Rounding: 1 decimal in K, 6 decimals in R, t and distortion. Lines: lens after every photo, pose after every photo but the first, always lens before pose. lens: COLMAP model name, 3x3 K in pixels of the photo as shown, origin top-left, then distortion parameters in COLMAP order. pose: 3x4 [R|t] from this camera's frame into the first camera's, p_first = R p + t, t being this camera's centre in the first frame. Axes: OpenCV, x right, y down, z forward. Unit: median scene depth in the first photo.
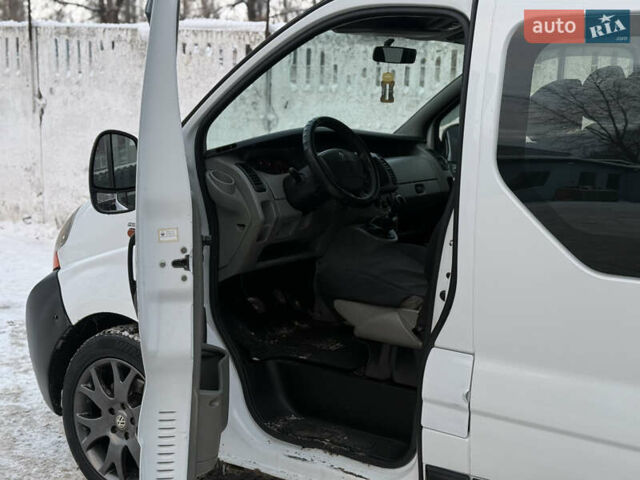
lens RADIAL K [[899.8, 0, 320.0], [0, 899.8, 240.0], [0, 0, 1]] dist [0.104835, 0.012699]
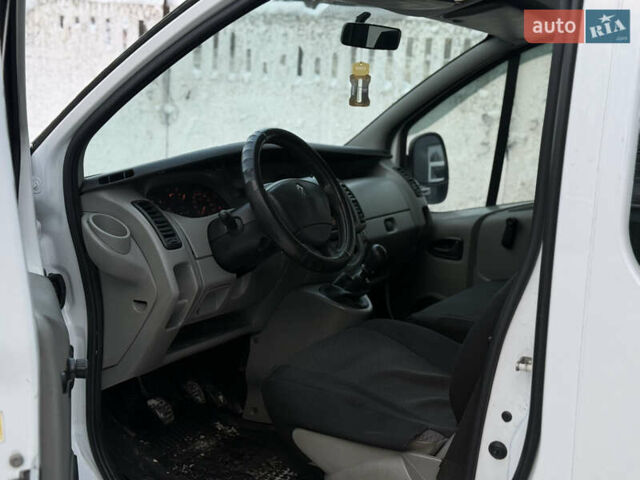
lens RADIAL K [[899.8, 0, 320.0], [0, 899.8, 240.0], [0, 0, 1]] dist [0.104835, 0.012699]
pose [[0.992549, 0.008102, 0.121578, -0.036308], [-0.009851, 0.999856, 0.013786, -0.060755], [-0.121449, -0.014881, 0.992486, 0.327378]]
